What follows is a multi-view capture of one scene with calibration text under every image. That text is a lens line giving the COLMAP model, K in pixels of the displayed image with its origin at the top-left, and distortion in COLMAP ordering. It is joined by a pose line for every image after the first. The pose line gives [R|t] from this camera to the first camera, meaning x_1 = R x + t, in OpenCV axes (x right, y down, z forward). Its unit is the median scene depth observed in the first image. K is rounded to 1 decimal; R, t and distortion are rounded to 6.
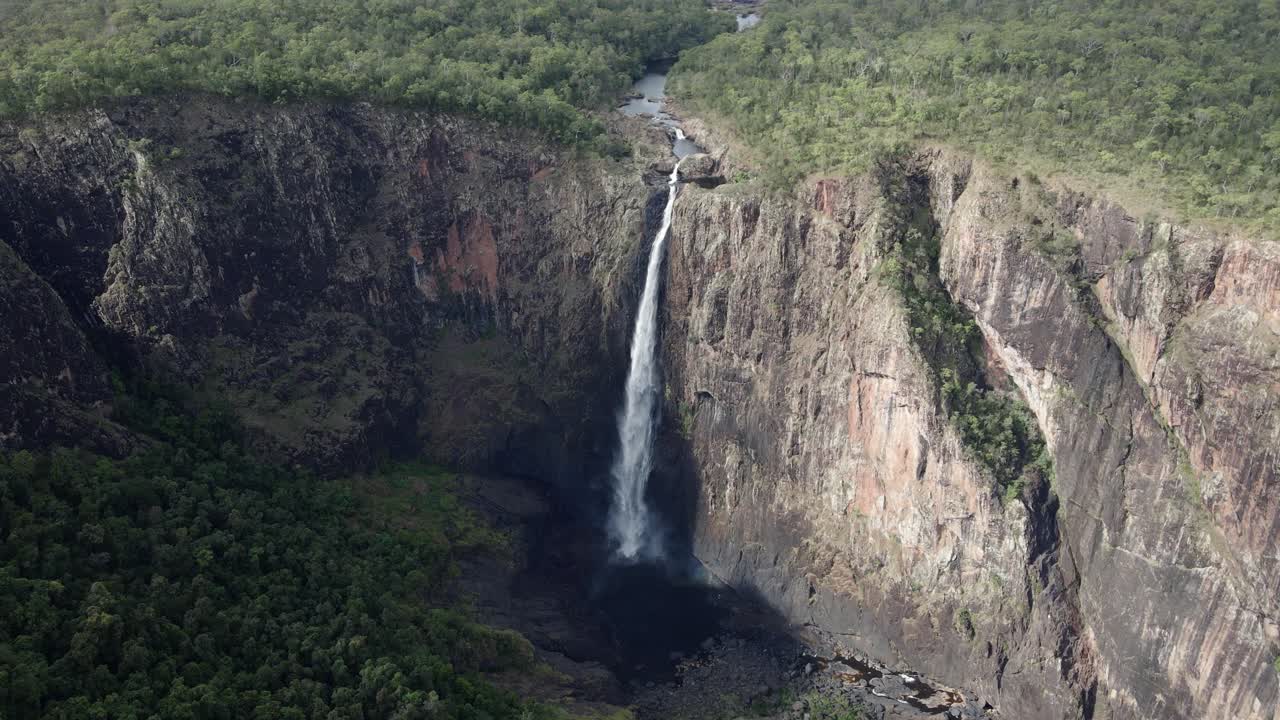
lens RADIAL K [[1088.7, 0, 642.9], [0, 1088.7, 363.8], [0, 0, 1]] dist [-0.017136, 0.004518]
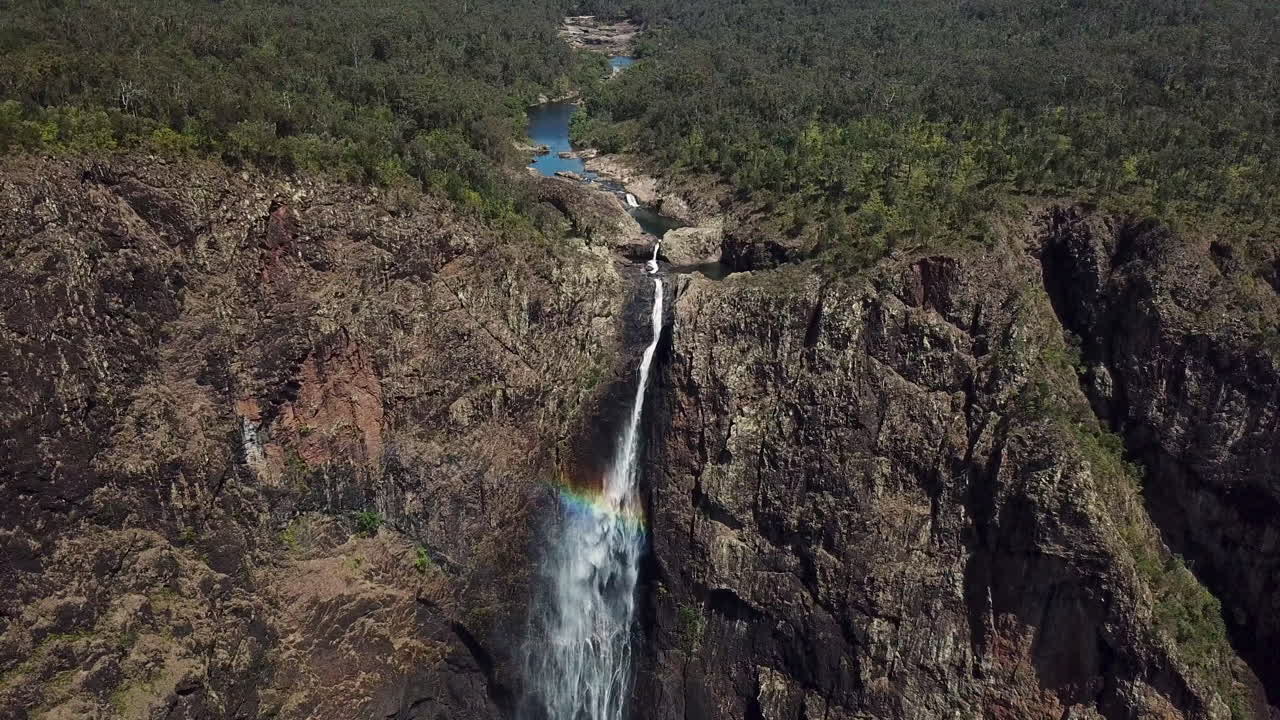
lens RADIAL K [[1088.7, 0, 637.6], [0, 1088.7, 353.1], [0, 0, 1]] dist [-0.017136, 0.004518]
pose [[0.966669, -0.059328, 0.249061, -0.151333], [0.079852, 0.994121, -0.073119, -0.073165], [-0.243259, 0.090570, 0.965724, 0.384974]]
